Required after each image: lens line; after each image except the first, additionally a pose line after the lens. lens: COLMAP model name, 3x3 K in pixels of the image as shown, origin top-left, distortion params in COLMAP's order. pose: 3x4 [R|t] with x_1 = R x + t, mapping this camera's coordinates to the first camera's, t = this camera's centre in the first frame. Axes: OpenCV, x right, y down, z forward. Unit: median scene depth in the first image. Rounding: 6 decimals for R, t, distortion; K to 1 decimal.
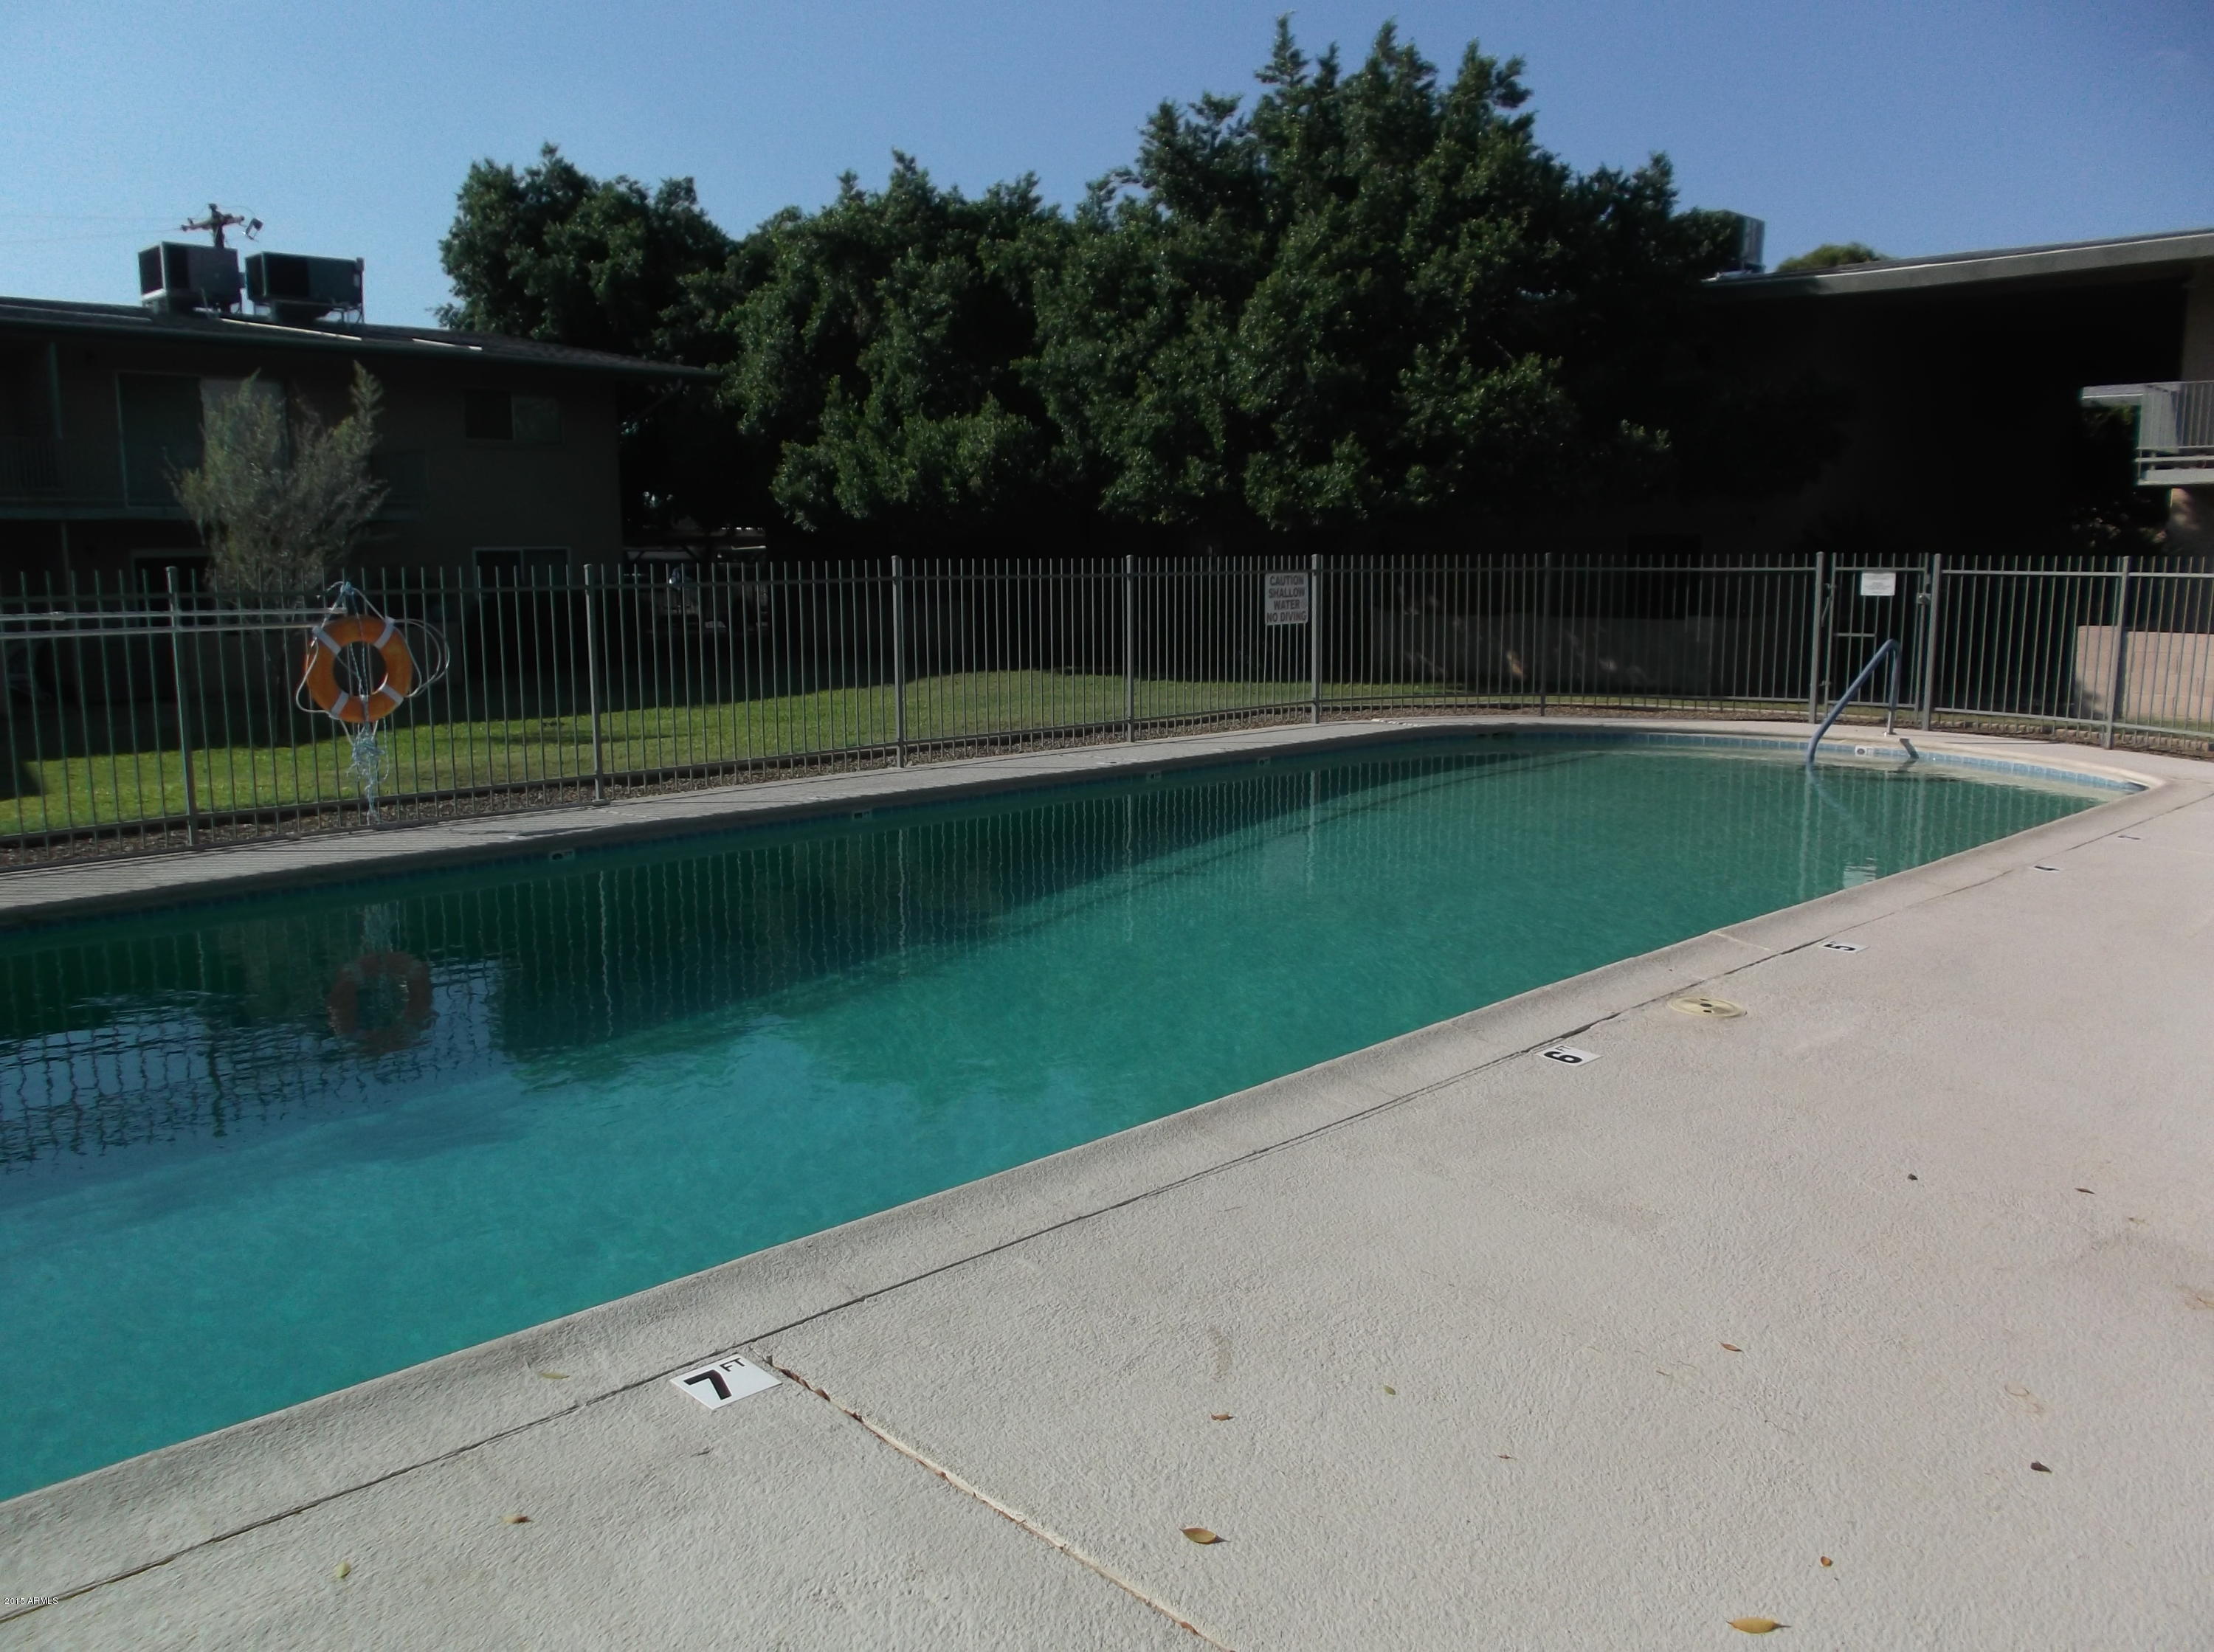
lens RADIAL K [[1780.1, 0, 1109.3], [0, 1780.1, 796.7], [0, 0, 1]] dist [-0.007224, 0.006794]
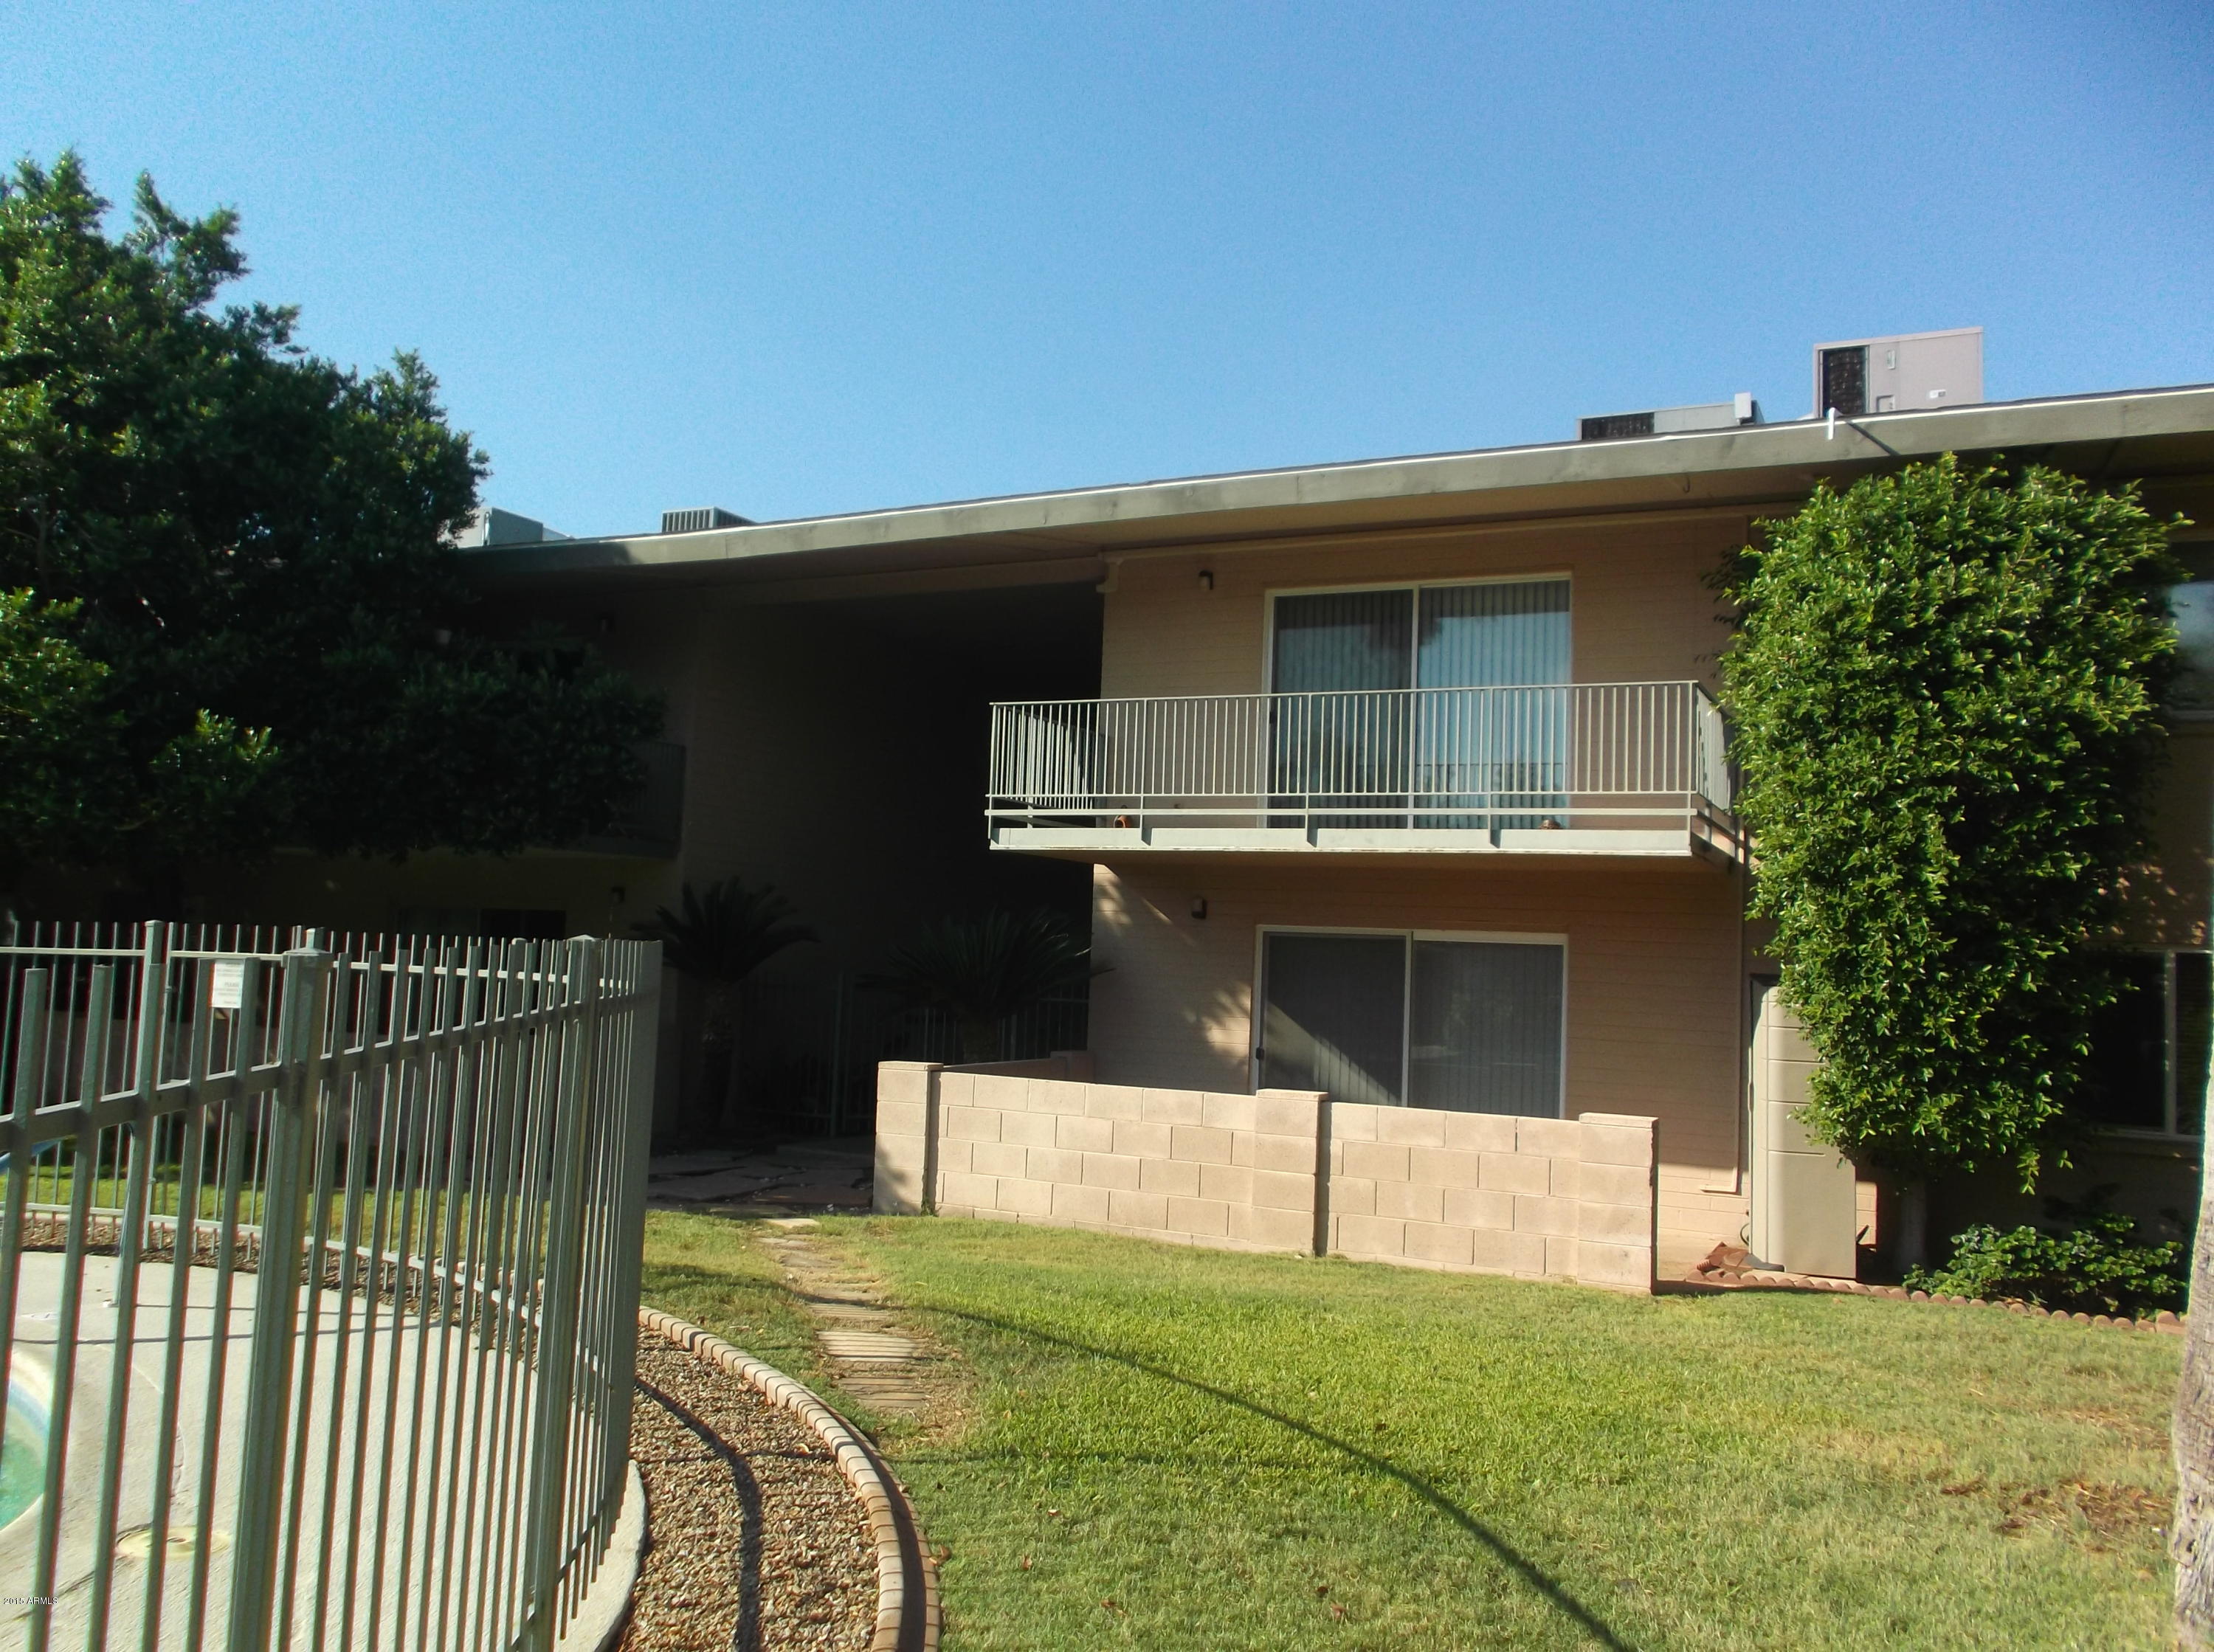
lens RADIAL K [[1780.1, 0, 1109.3], [0, 1780.1, 796.7], [0, 0, 1]] dist [-0.007224, 0.006794]
pose [[0.958986, 0.055111, 0.278044, 0.382262], [0.007803, 0.975413, -0.220246, -0.041570], [-0.283346, 0.213383, 0.934978, 0.315452]]
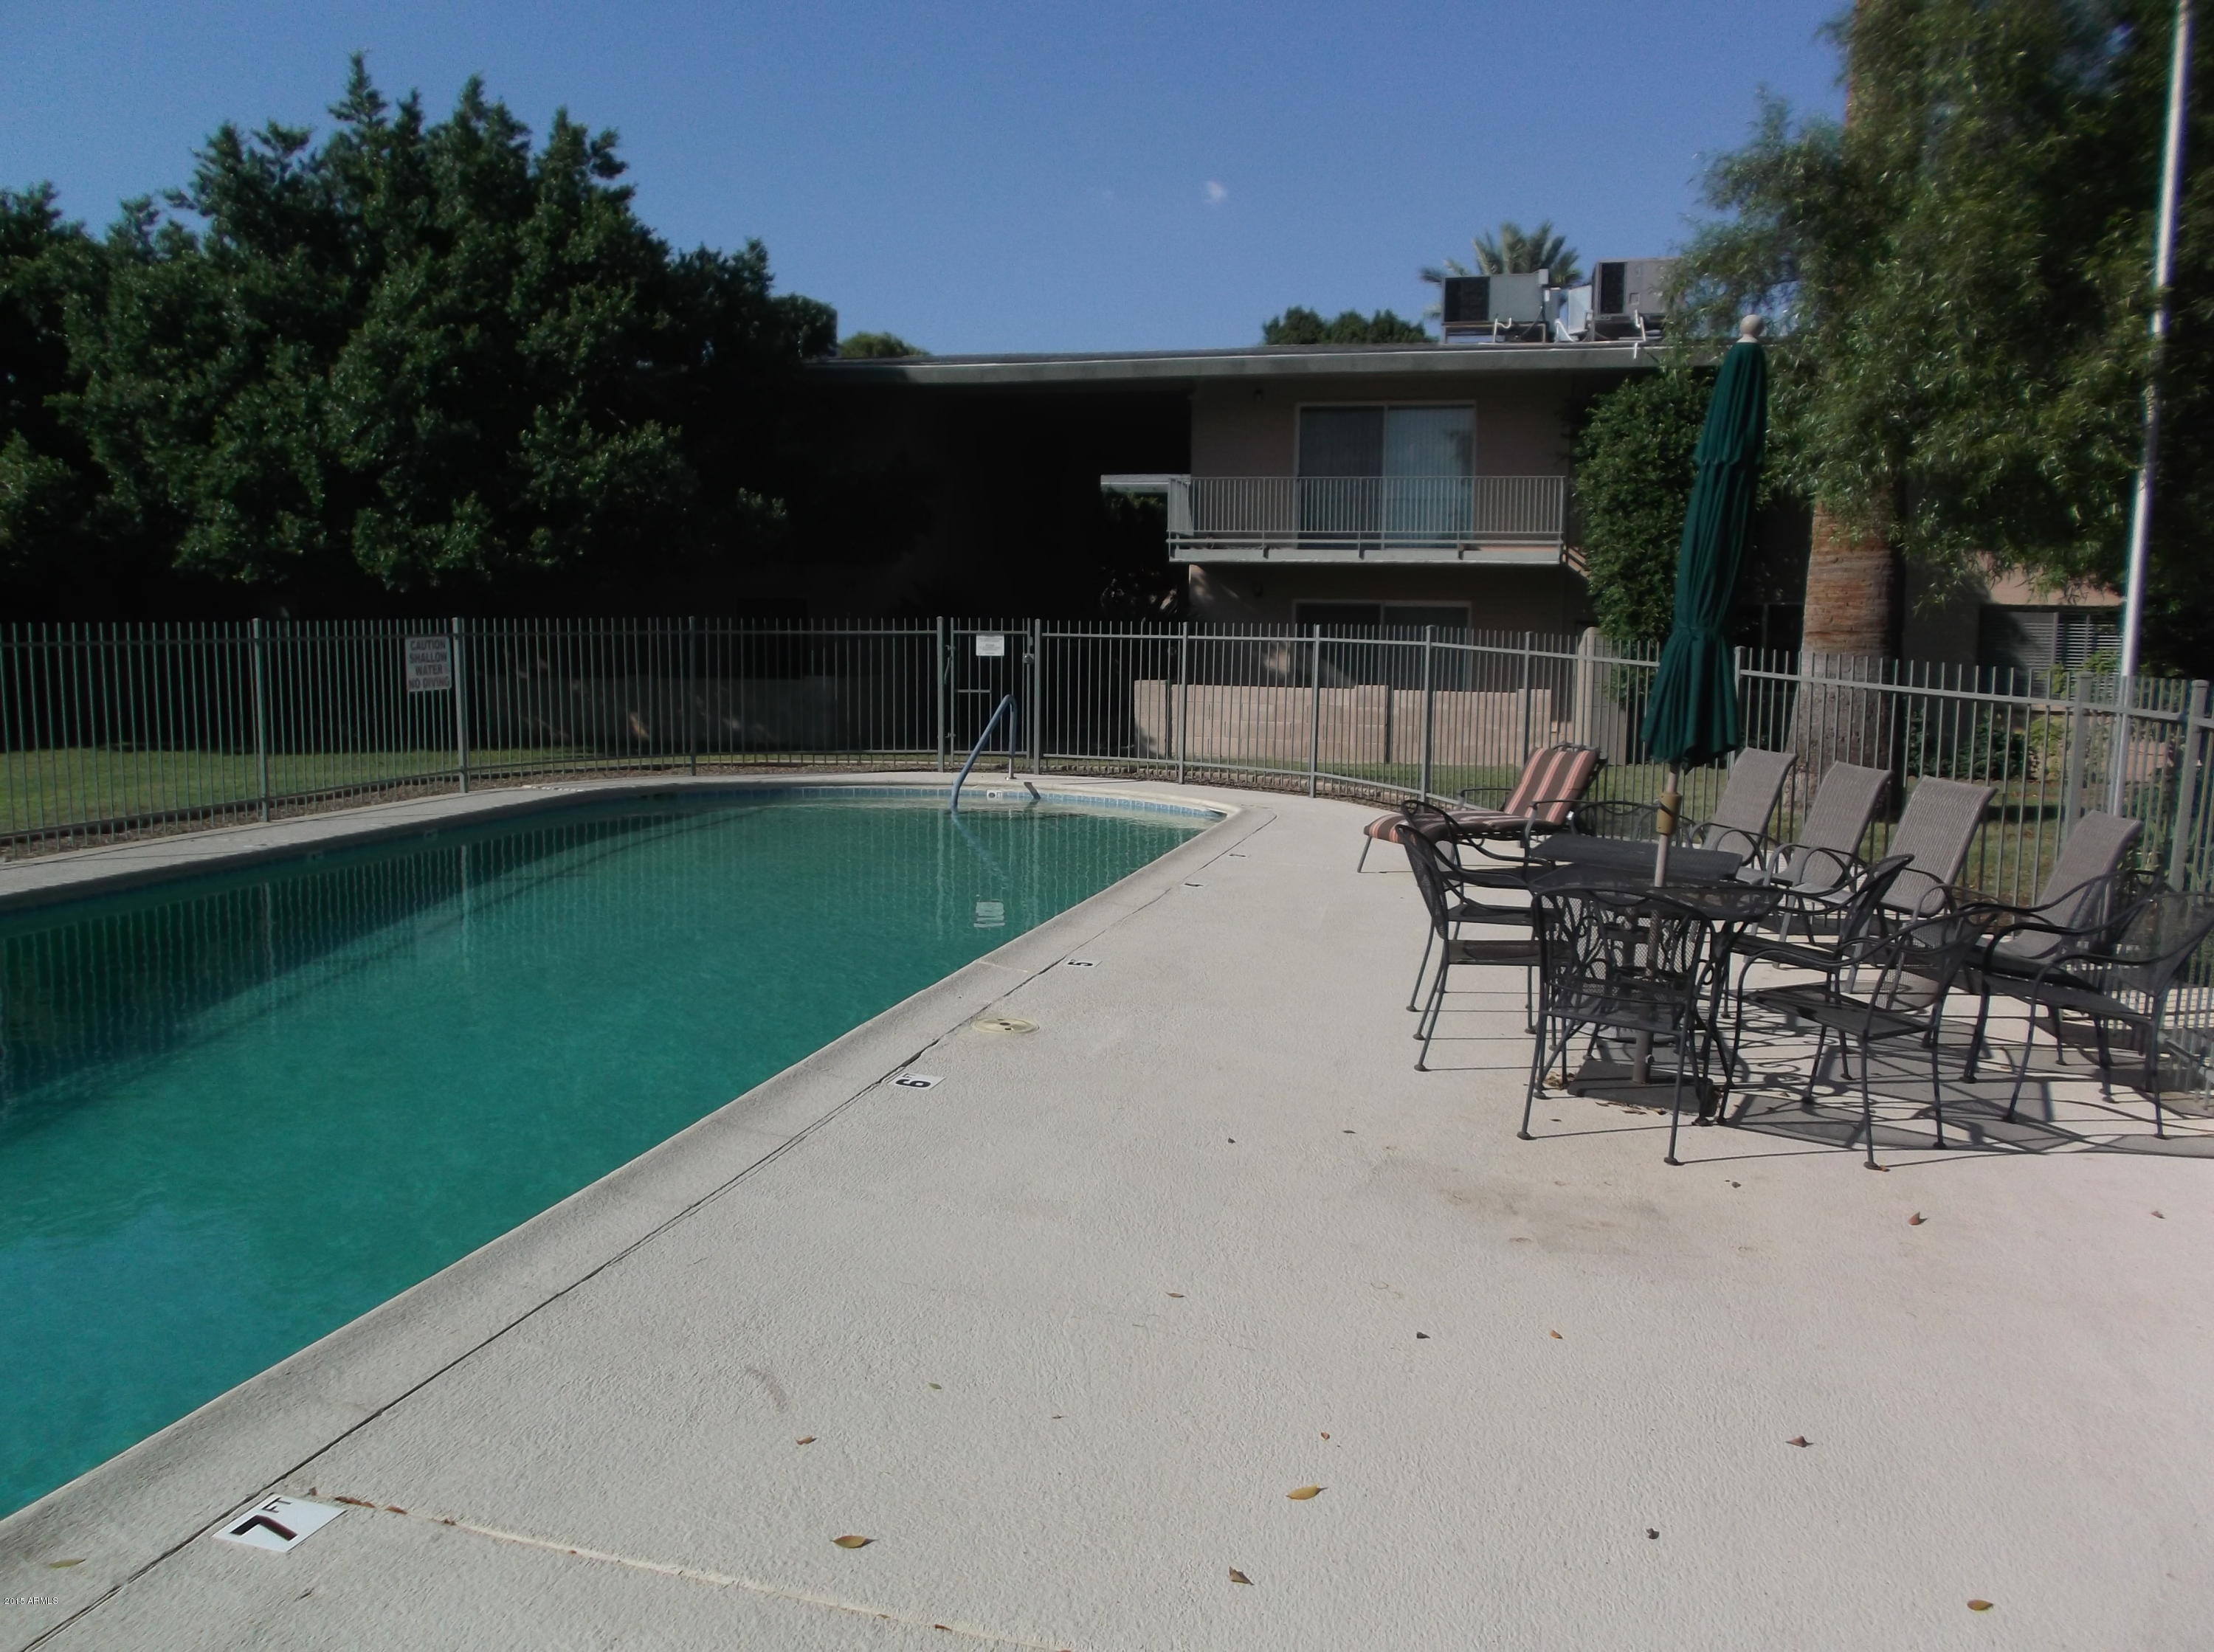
lens RADIAL K [[1766.6, 0, 1107.0], [0, 1766.6, 826.0], [0, 0, 1]] dist [-0.015497, -0.013628]
pose [[0.869426, -0.053489, 0.491159, -0.041227], [0.061523, 0.998106, -0.000208, -0.000991], [-0.490218, 0.030398, 0.871070, -0.002499]]
